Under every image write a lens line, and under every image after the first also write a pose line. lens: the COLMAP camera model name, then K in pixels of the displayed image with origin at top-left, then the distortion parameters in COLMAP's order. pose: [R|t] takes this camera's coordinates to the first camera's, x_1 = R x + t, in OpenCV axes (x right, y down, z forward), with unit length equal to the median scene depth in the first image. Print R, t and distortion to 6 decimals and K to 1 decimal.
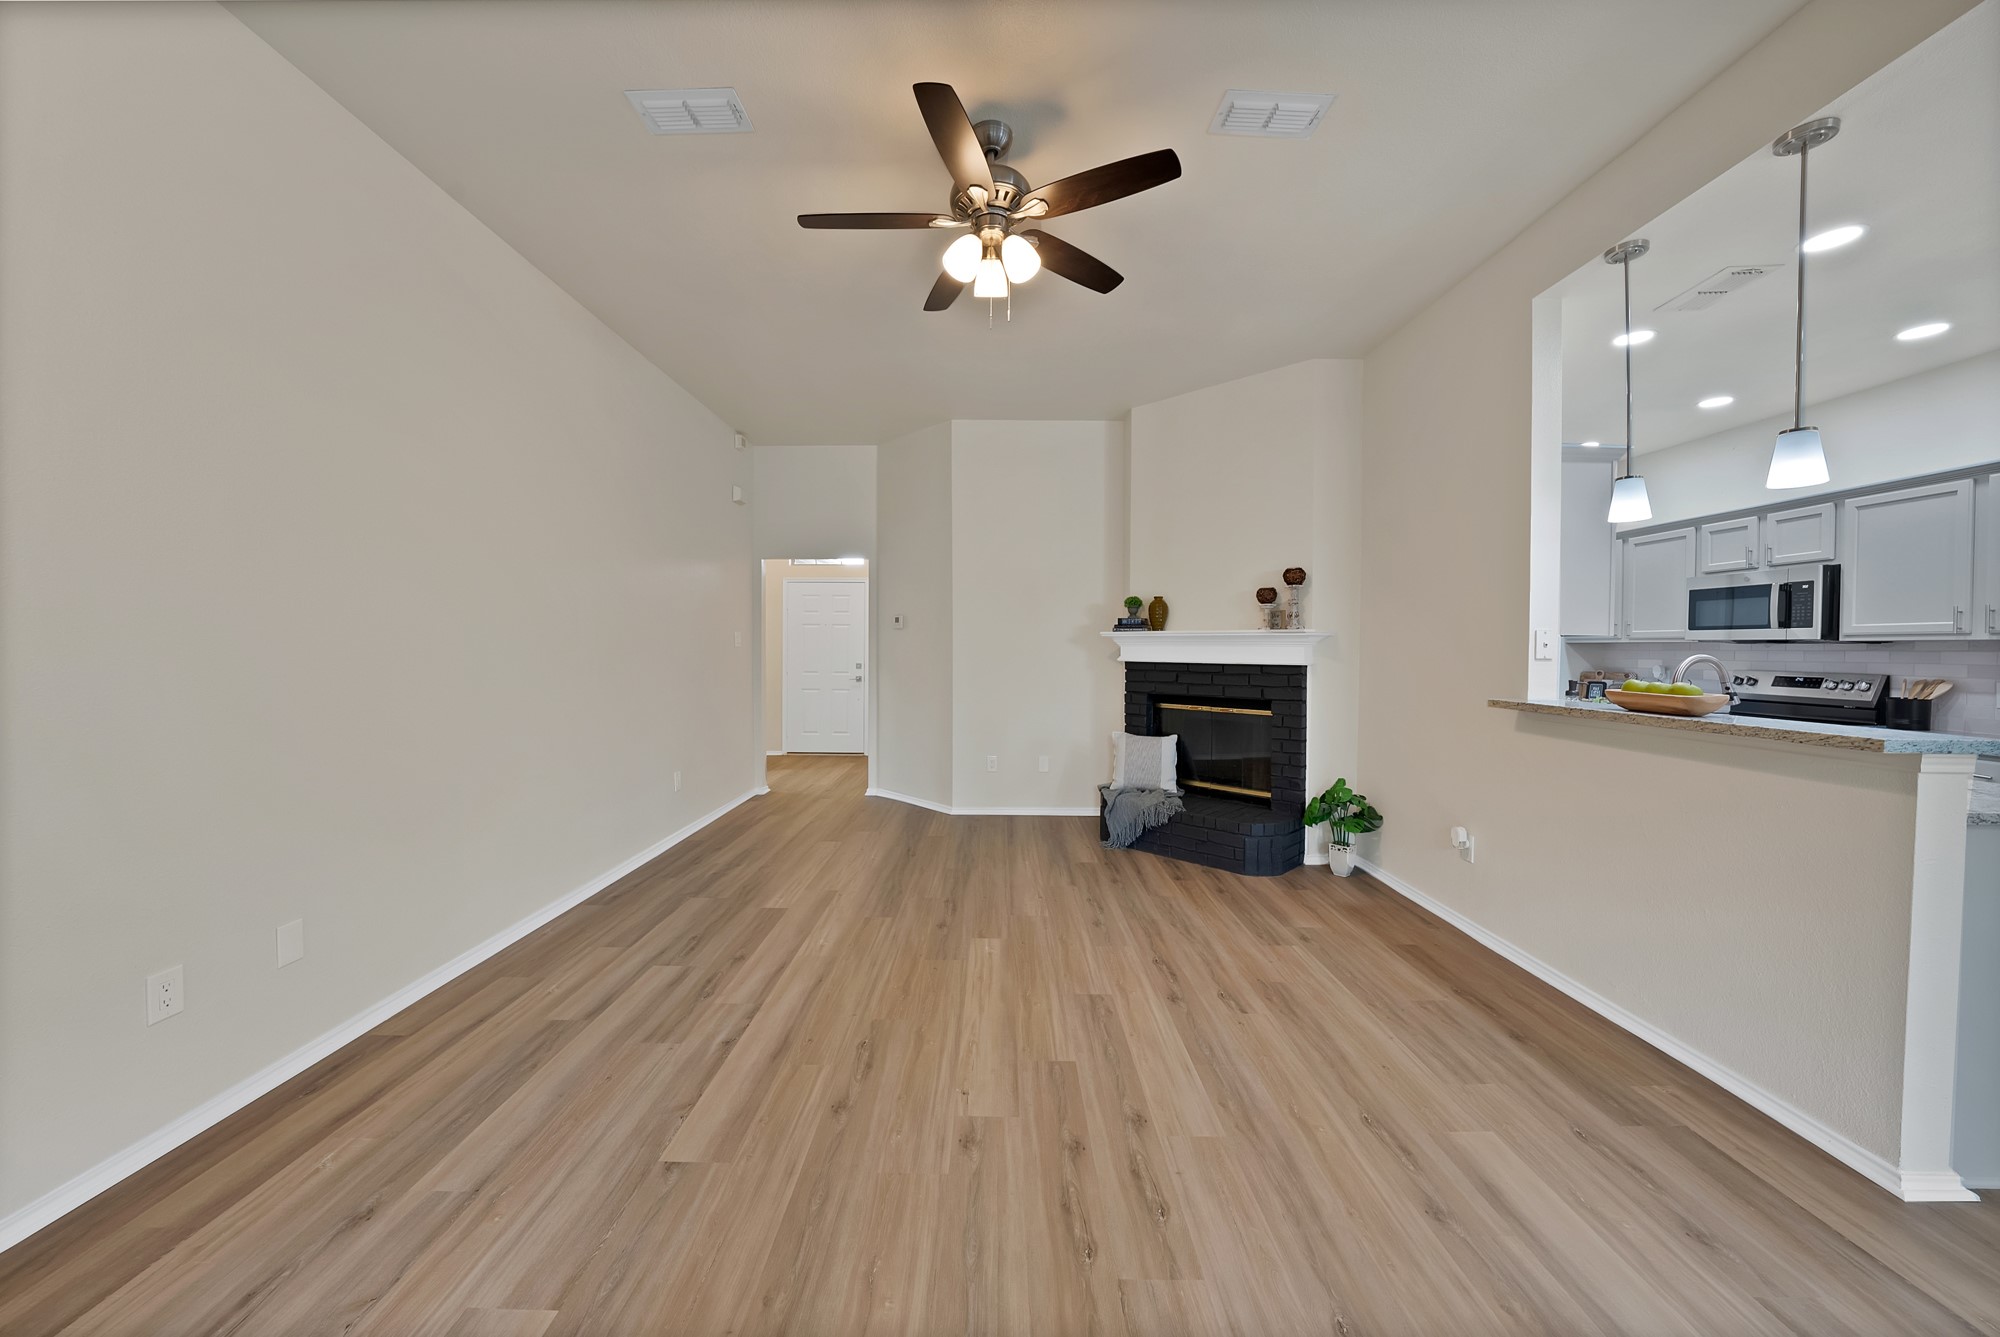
lens RADIAL K [[714.7, 0, 997.4], [0, 714.7, 662.3], [0, 0, 1]] dist [-0.020147, 0.000277]
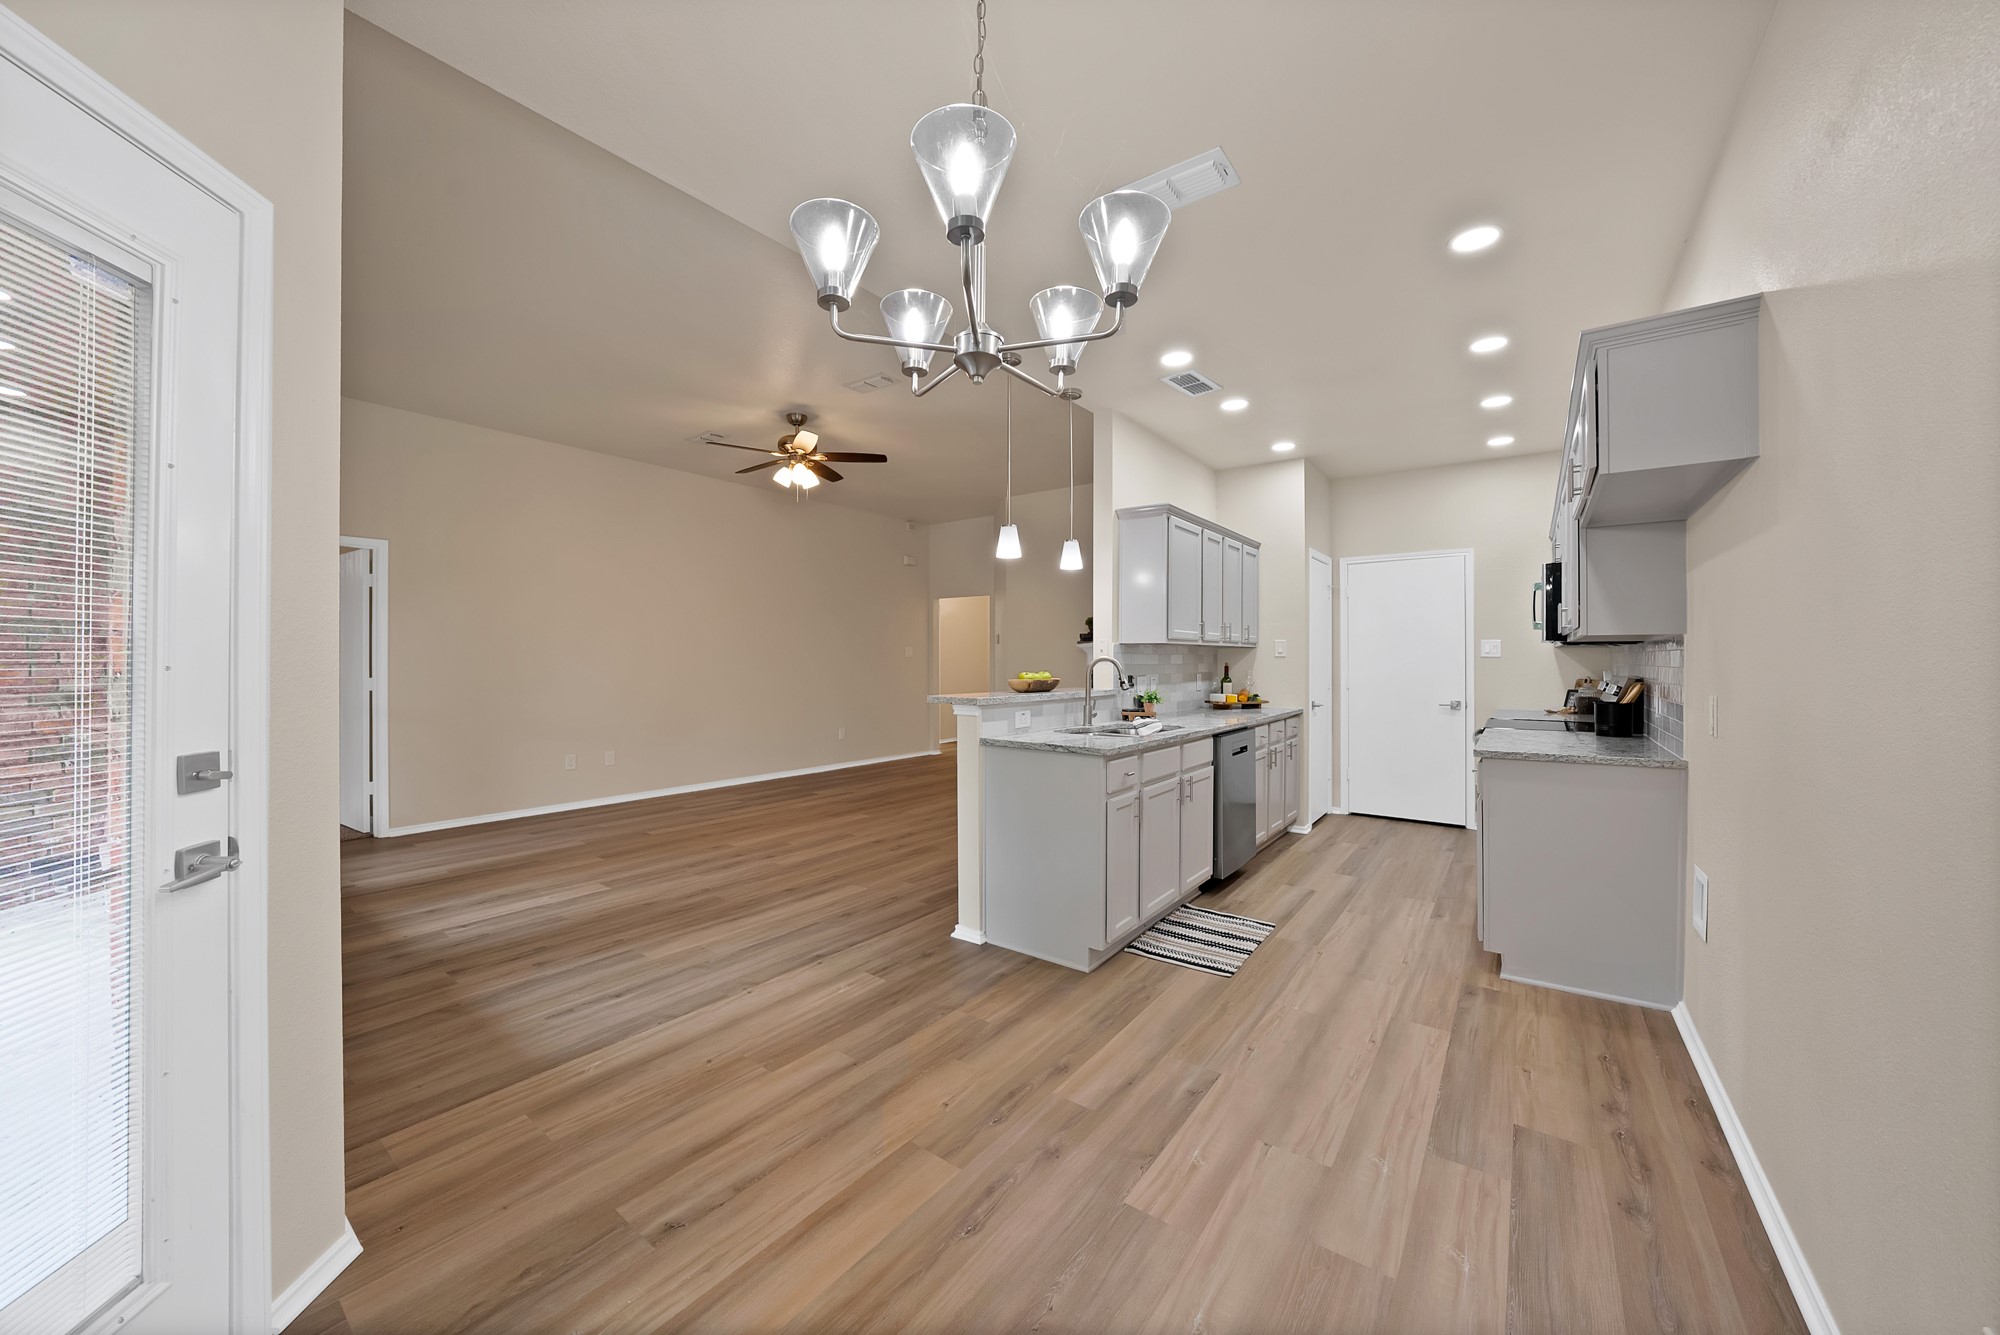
lens RADIAL K [[714.7, 0, 997.4], [0, 714.7, 661.3], [0, 0, 1]] dist [-0.020147, 0.000277]
pose [[0.801718, -0.002499, -0.597697, 1.151219], [-0.013532, 0.999659, -0.022331, 0.023002], [0.597549, 0.025991, 0.801411, -0.236498]]
